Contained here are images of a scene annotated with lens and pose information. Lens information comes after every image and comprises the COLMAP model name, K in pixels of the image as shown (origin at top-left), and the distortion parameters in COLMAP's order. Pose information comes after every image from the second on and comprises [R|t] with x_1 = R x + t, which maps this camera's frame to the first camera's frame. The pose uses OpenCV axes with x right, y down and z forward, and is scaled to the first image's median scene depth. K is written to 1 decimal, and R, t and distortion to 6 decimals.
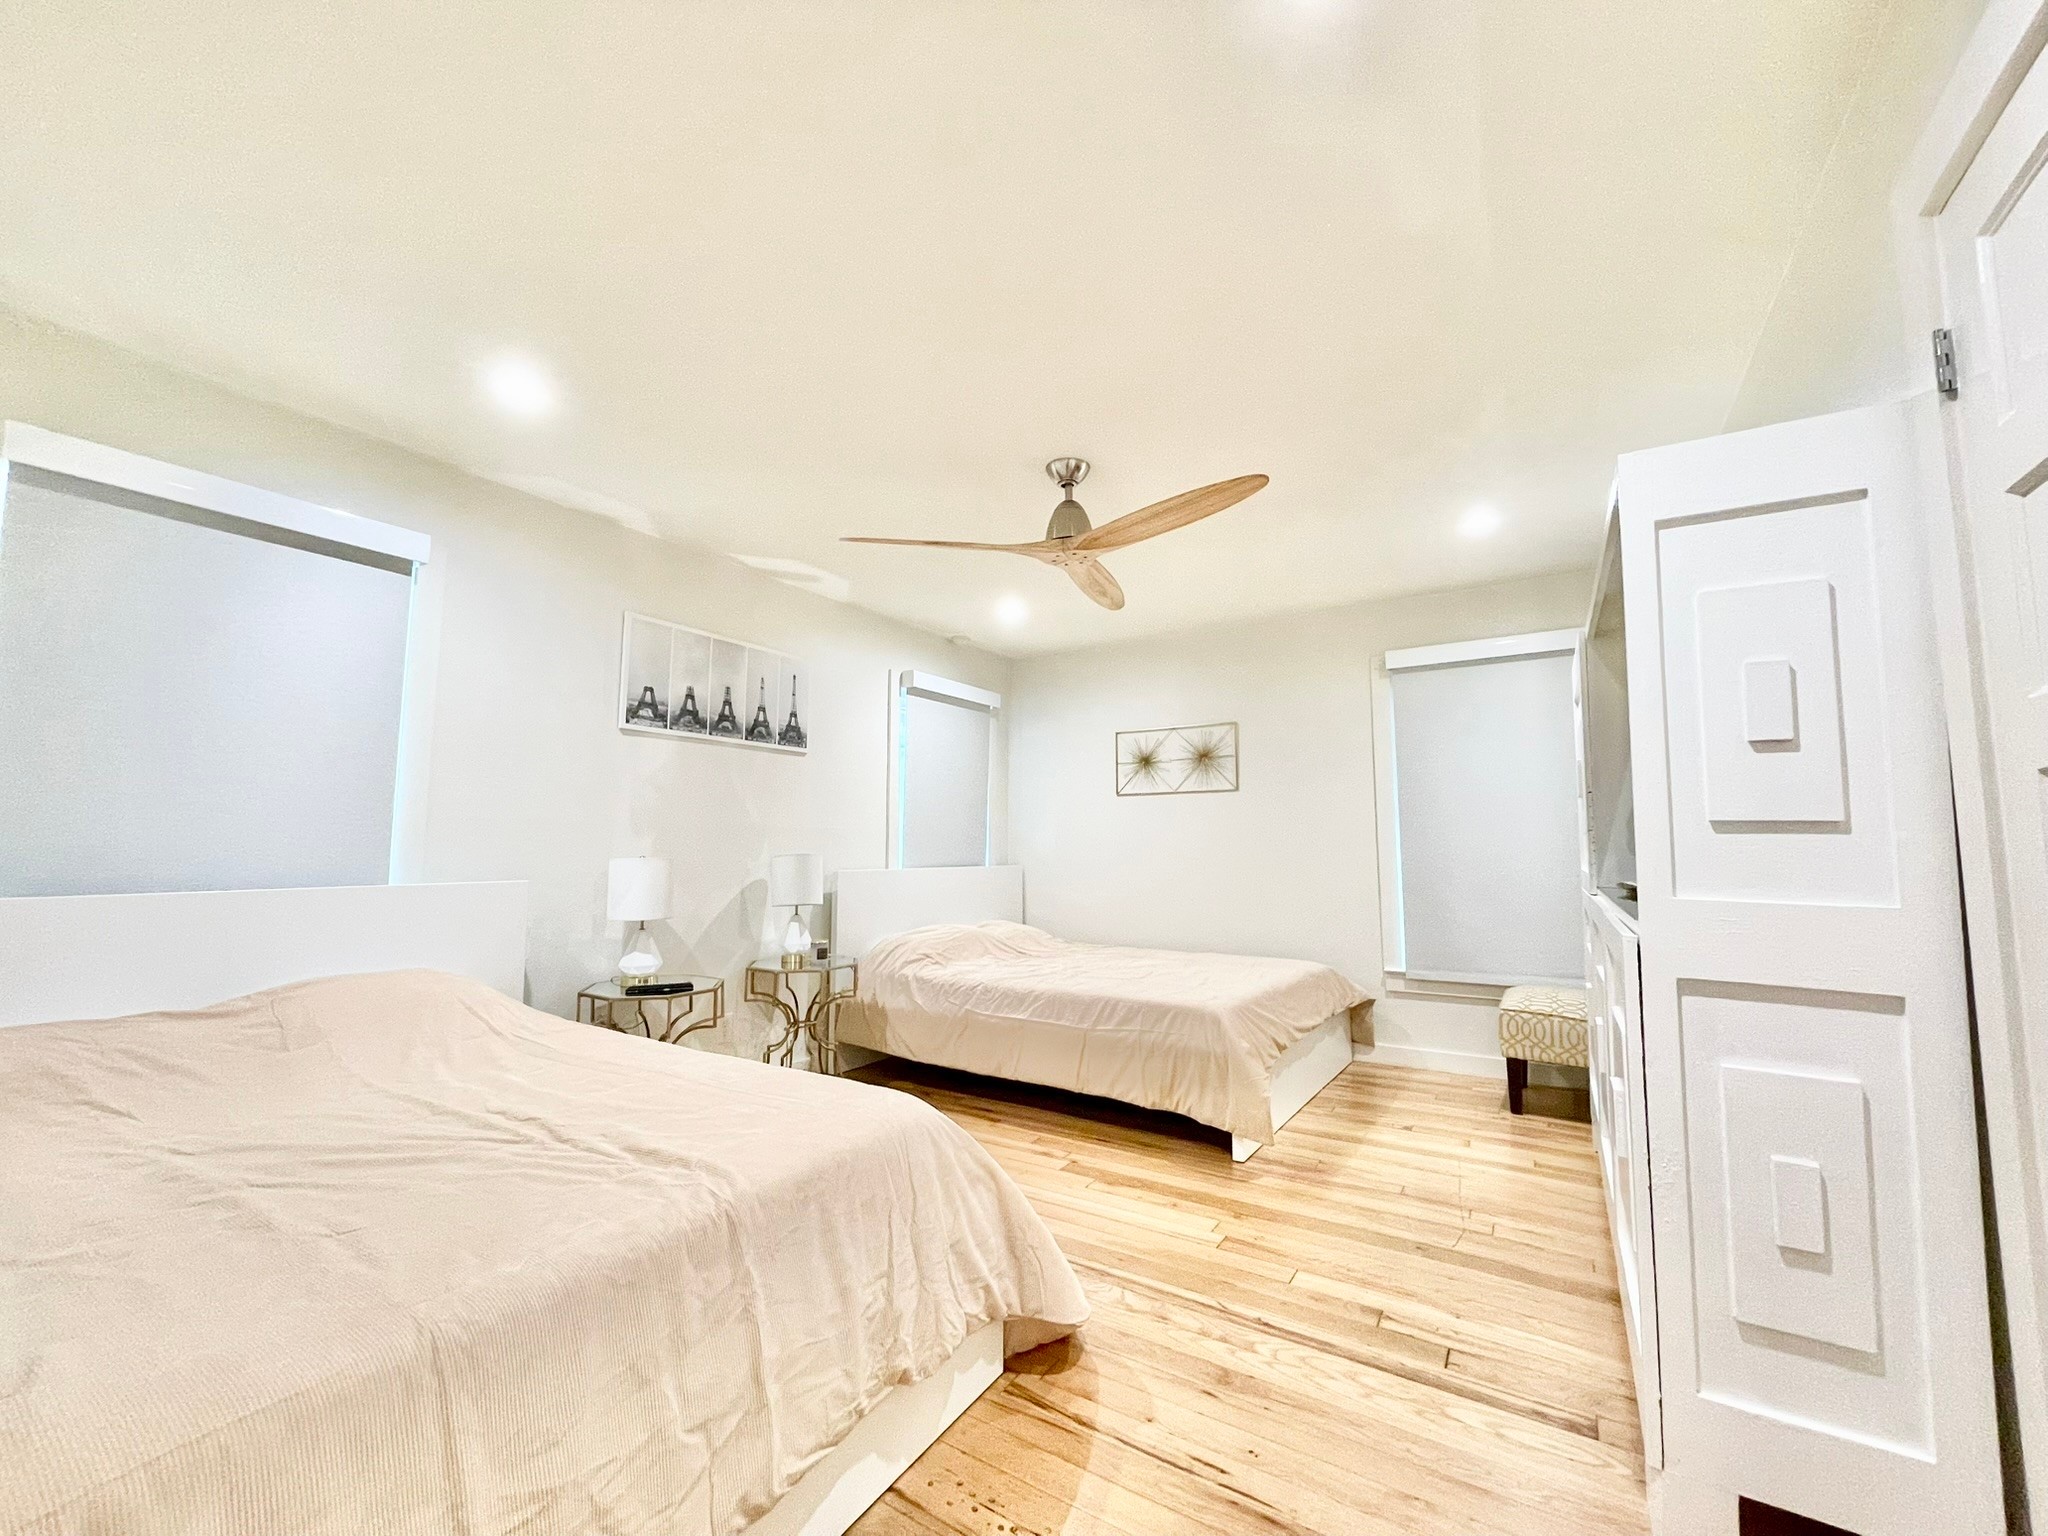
lens RADIAL K [[824.9, 0, 1024.7], [0, 824.9, 773.3], [0, 0, 1]] dist [-0.001506, -0.000616]
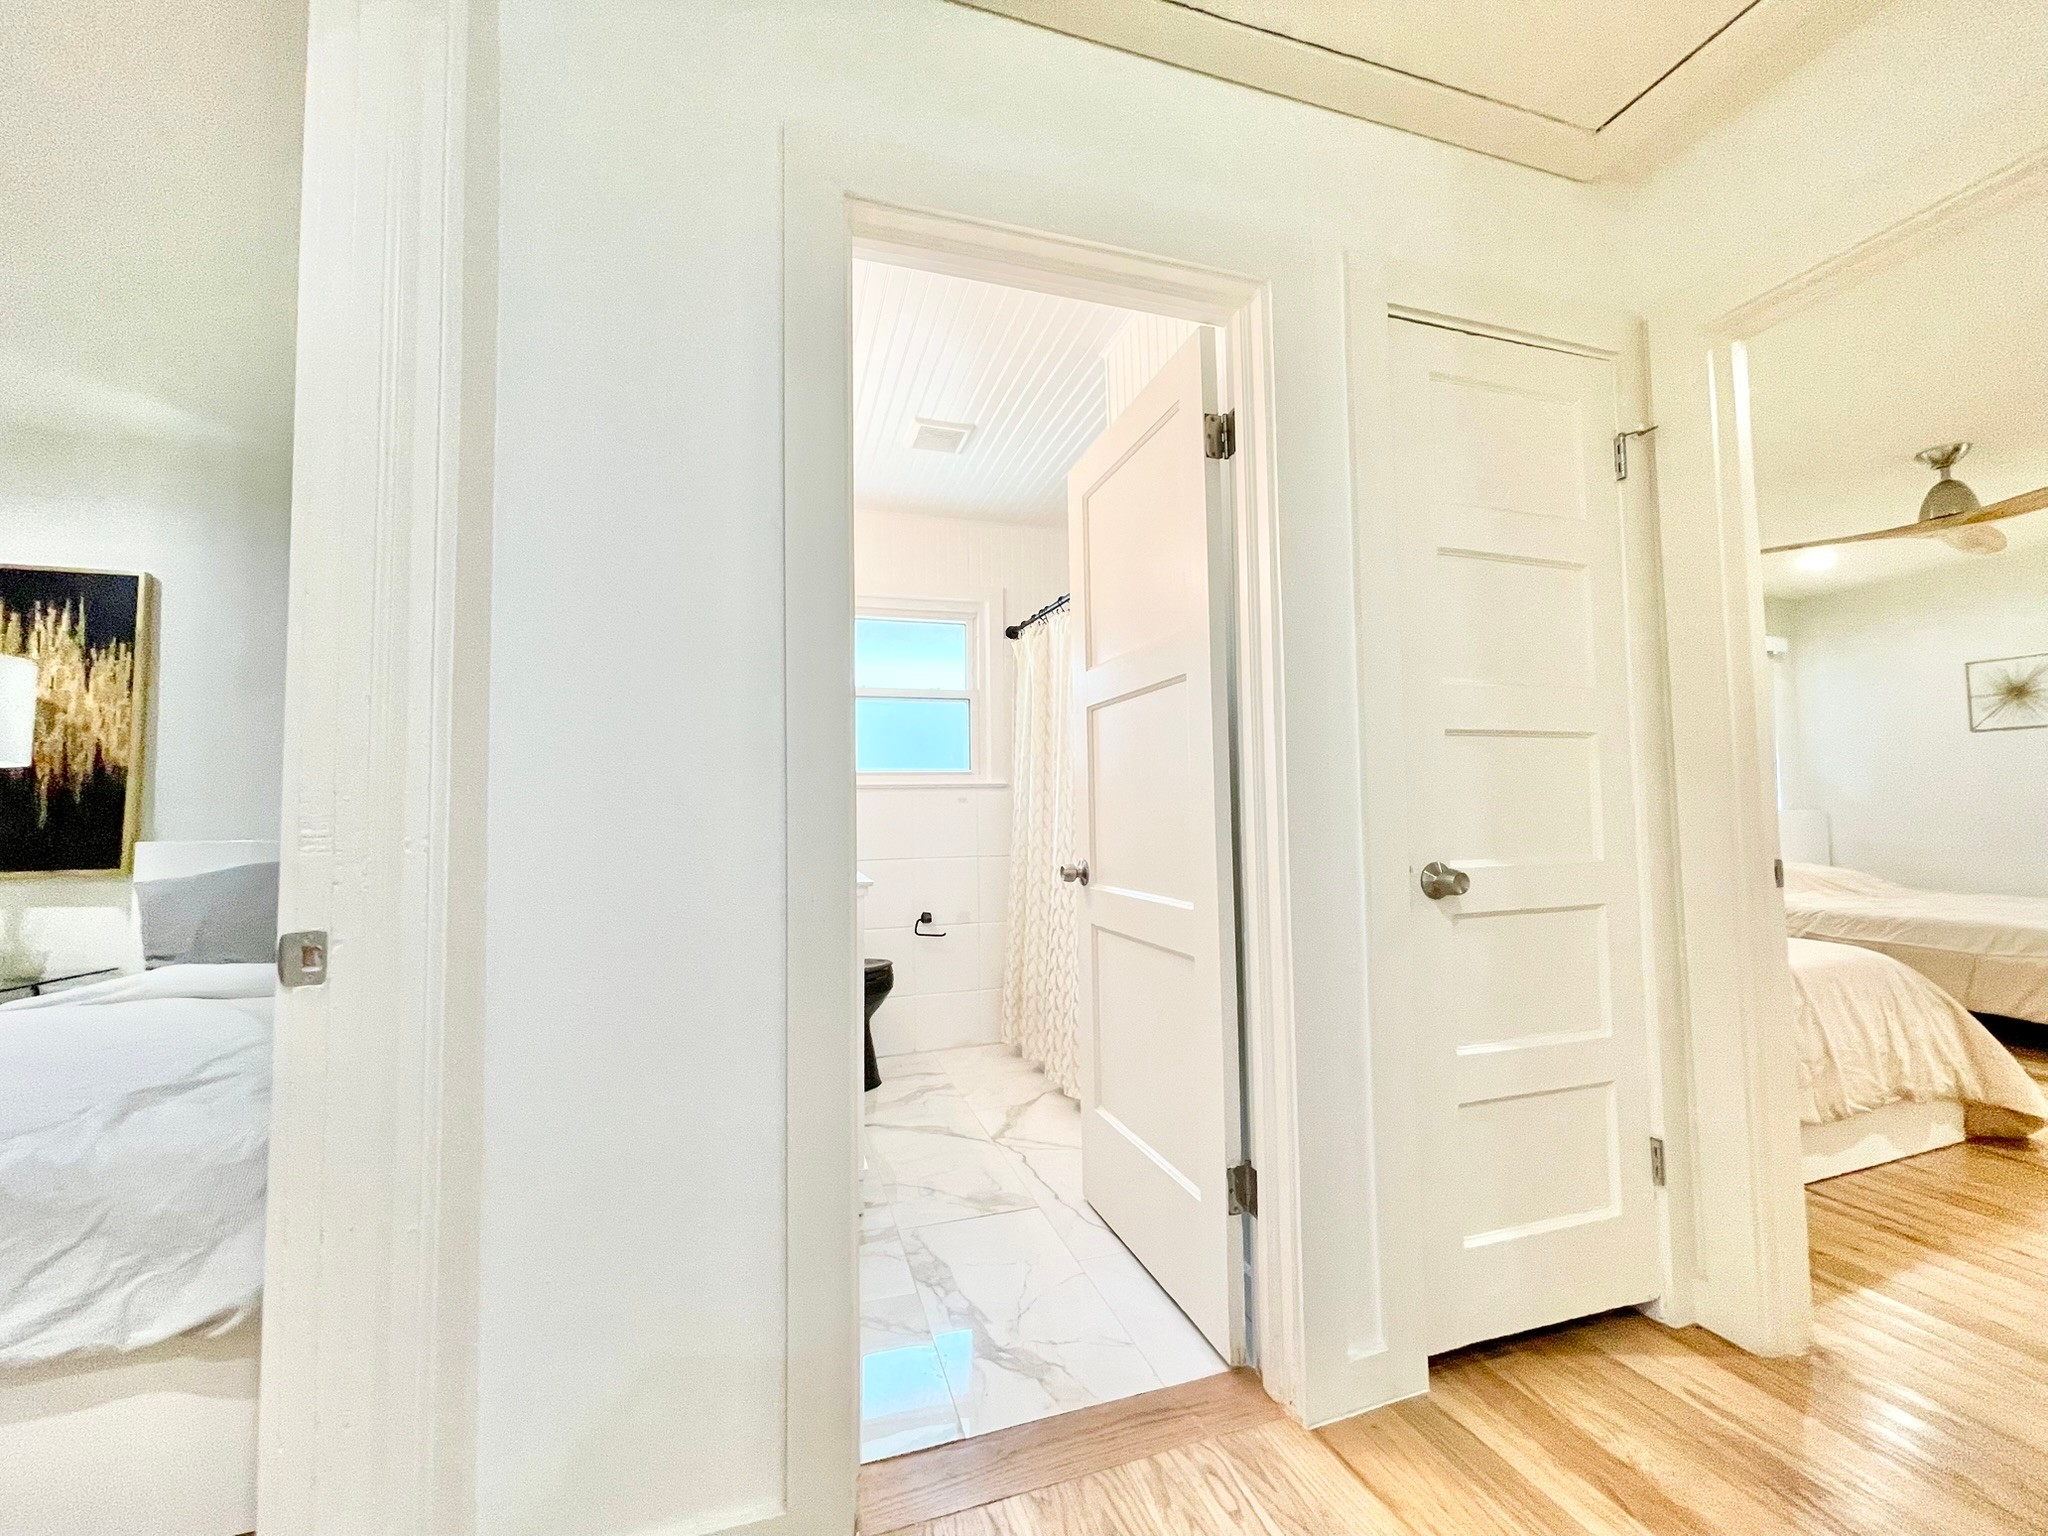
lens RADIAL K [[824.9, 0, 1017.3], [0, 824.9, 771.2], [0, 0, 1]] dist [-0.001506, -0.000616]
pose [[0.767161, -0.044467, -0.639912, -0.222759], [0.074441, 0.997026, 0.019962, -0.049013], [0.637121, -0.062949, 0.768189, -0.717631]]
